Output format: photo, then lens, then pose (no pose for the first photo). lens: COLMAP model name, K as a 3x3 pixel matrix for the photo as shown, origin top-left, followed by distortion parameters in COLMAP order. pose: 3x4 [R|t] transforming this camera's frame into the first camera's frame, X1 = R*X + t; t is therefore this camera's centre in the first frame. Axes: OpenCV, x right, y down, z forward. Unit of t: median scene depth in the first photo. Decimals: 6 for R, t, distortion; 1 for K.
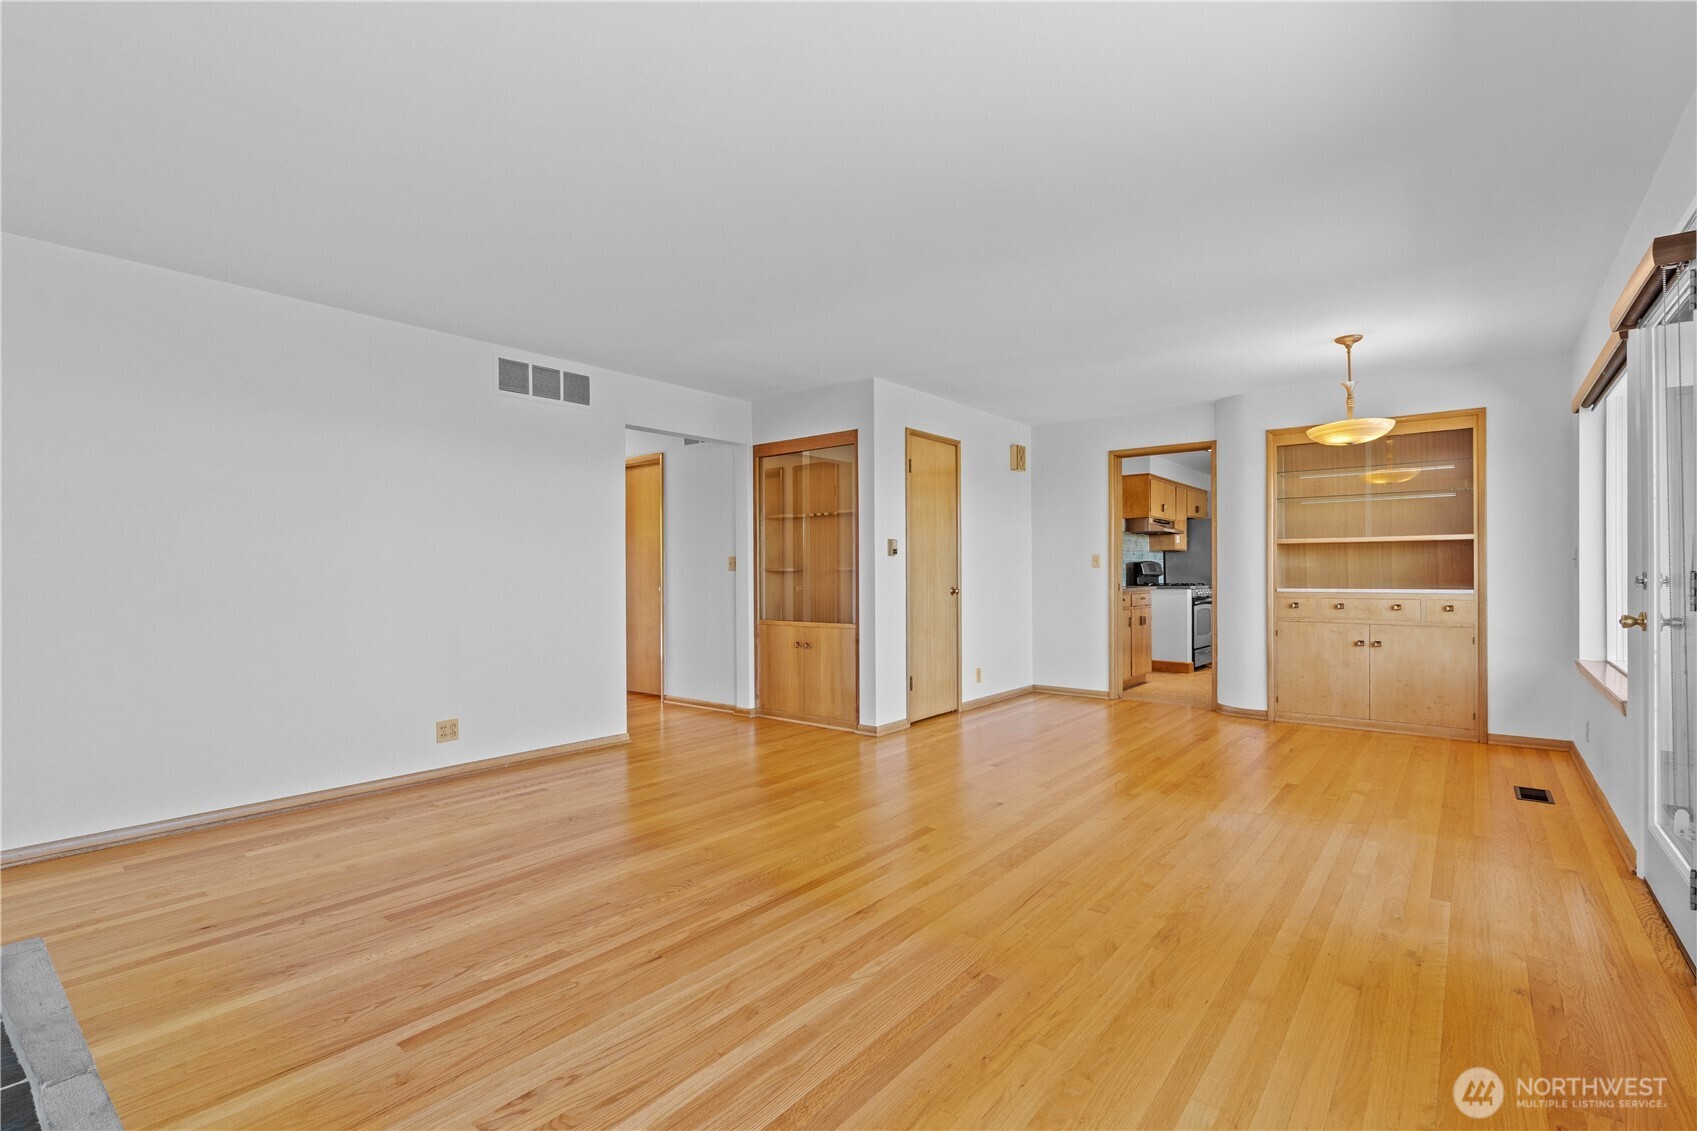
lens RADIAL K [[779.4, 0, 829.8], [0, 779.4, 569.5], [0, 0, 1]] dist [-0.004396, 0.002517]
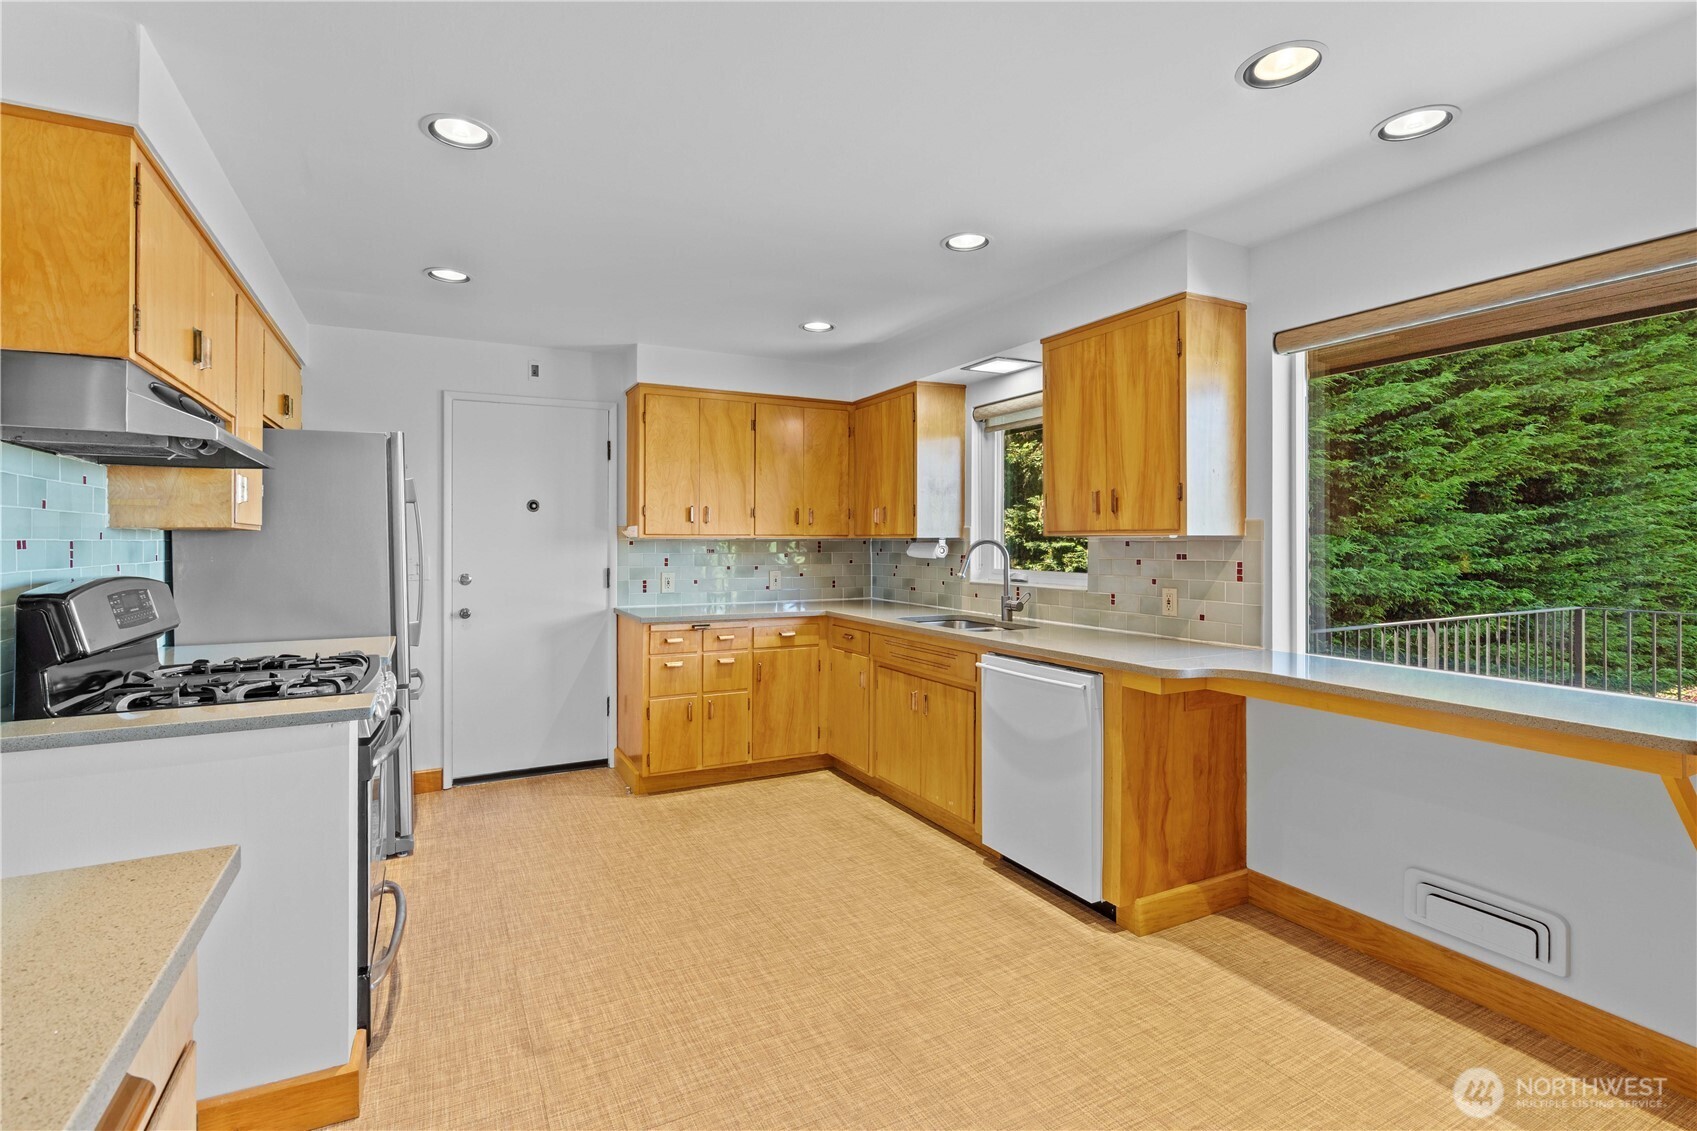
lens RADIAL K [[779.4, 0, 833.5], [0, 779.4, 541.3], [0, 0, 1]] dist [-0.004396, 0.002517]
pose [[0.396333, 0.001957, 0.918105, 0.541372], [-0.005292, 0.999986, 0.000153, -0.041939], [-0.918091, -0.004920, 0.396338, 1.357664]]
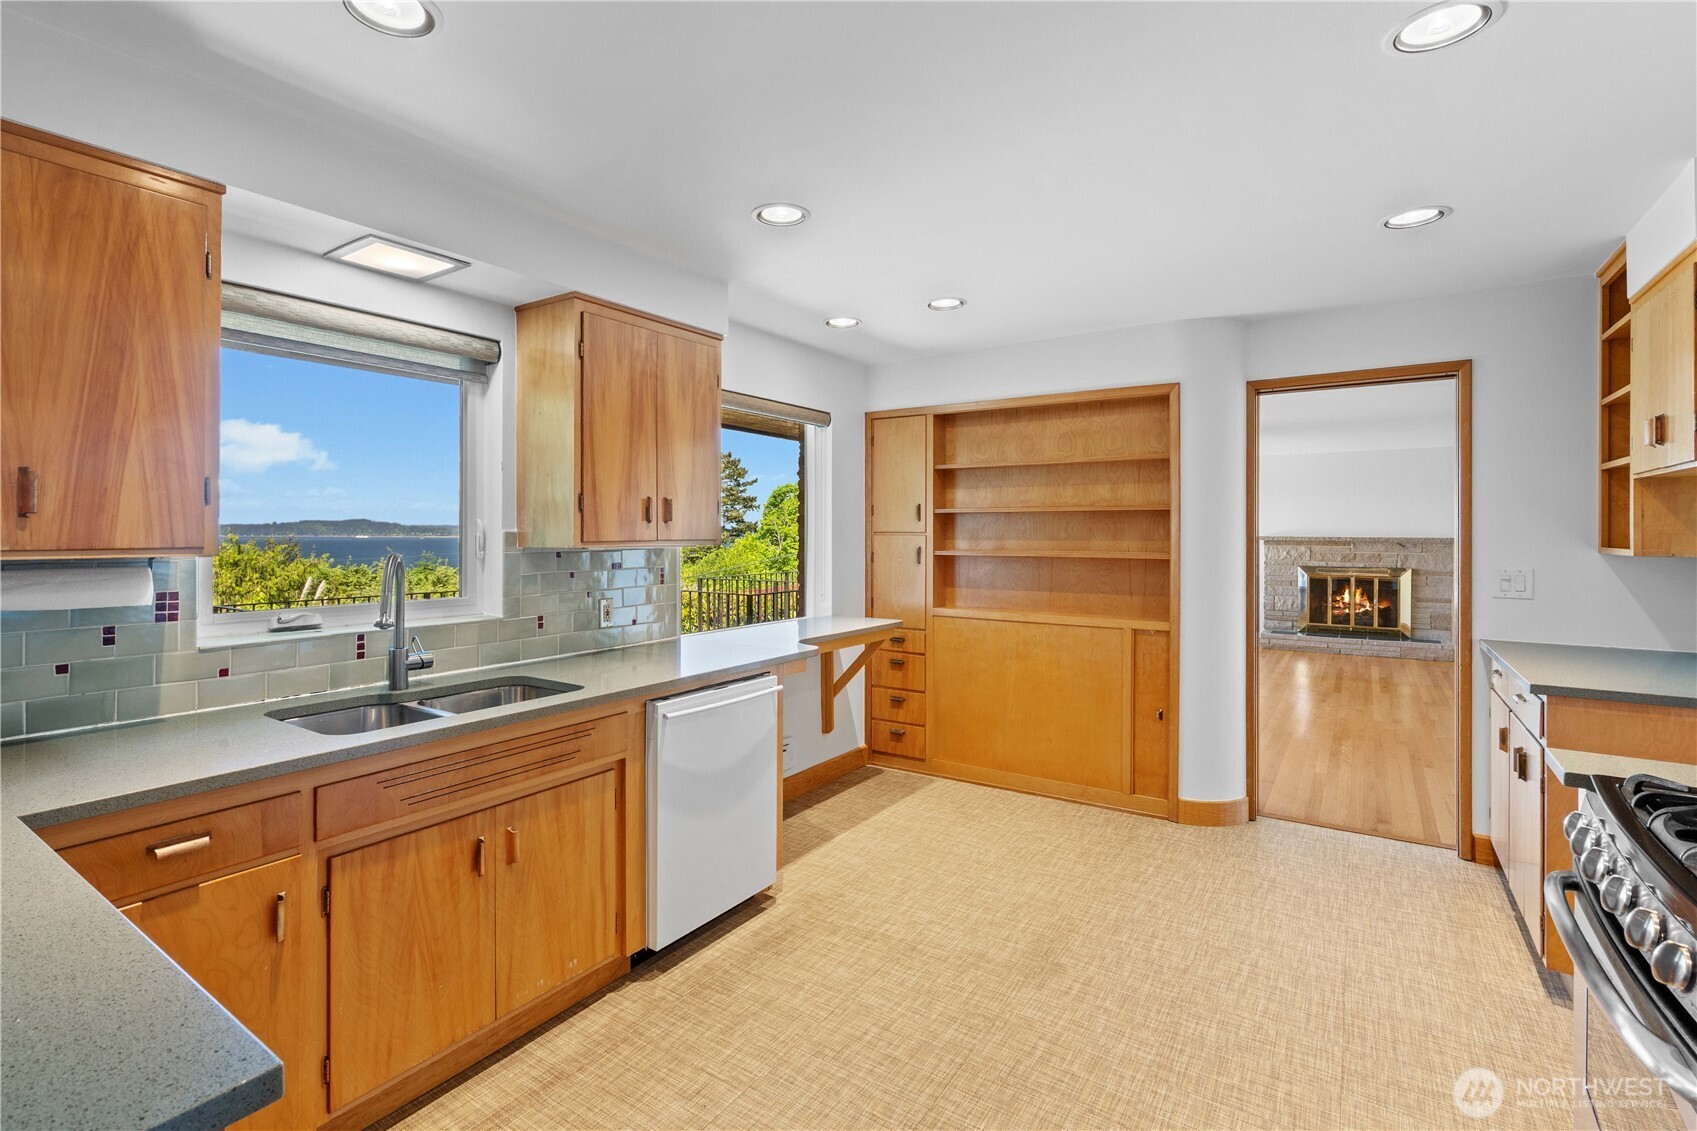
lens RADIAL K [[779.4, 0, 826.9], [0, 779.4, 536.1], [0, 0, 1]] dist [-0.004396, 0.002517]
pose [[-0.996871, 0.003507, -0.078971, 1.088142], [0.003683, 0.999991, -0.002081, -0.052858], [0.078963, -0.002365, -0.996875, 1.969577]]
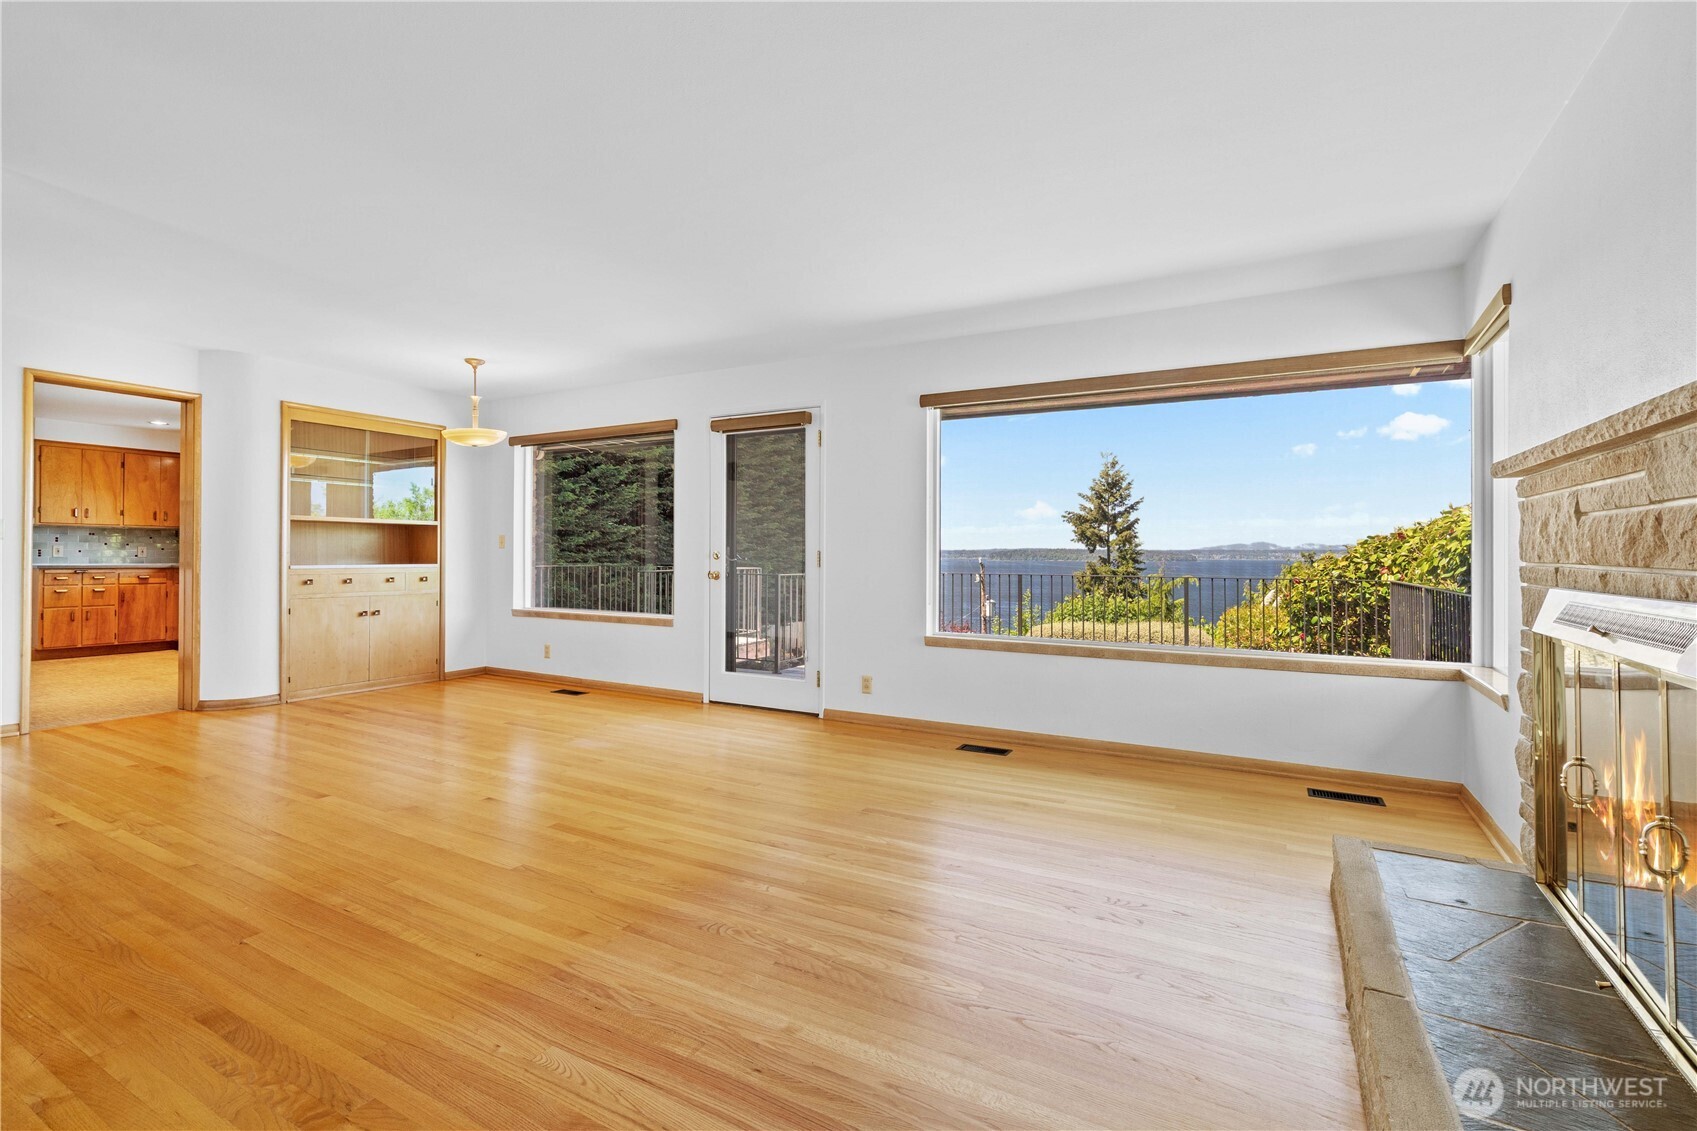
lens RADIAL K [[779.4, 0, 821.2], [0, 779.4, 550.0], [0, 0, 1]] dist [-0.004396, 0.002517]
pose [[-0.154408, 0.009927, 0.987957, -0.560807], [-0.011227, 0.999867, -0.011802, 0.010093], [-0.987943, -0.012914, -0.154276, 0.564882]]
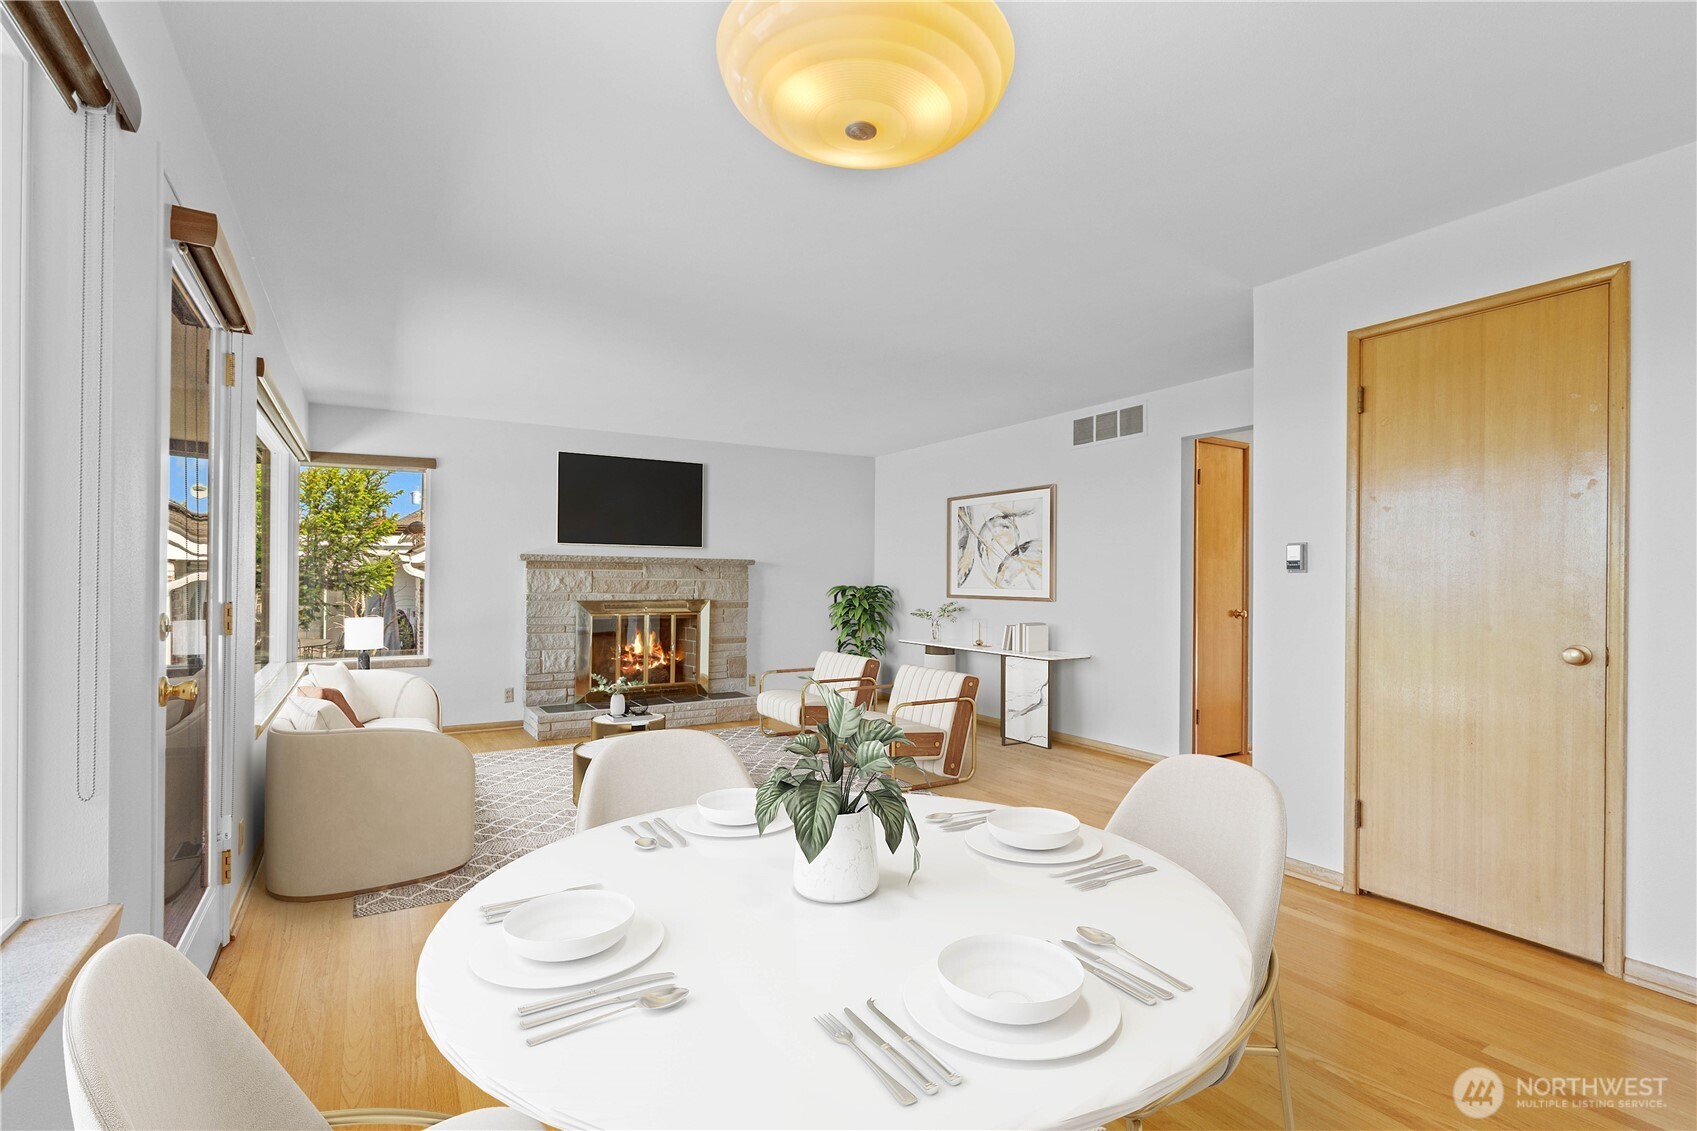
lens RADIAL K [[779.4, 0, 843.5], [0, 779.4, 574.7], [0, 0, 1]] dist [-0.004396, 0.002517]
pose [[-0.325267, -0.002582, -0.945619, 0.799092], [0.001115, 0.999995, -0.003114, -0.015990], [0.945622, -0.002067, -0.325262, 0.945396]]
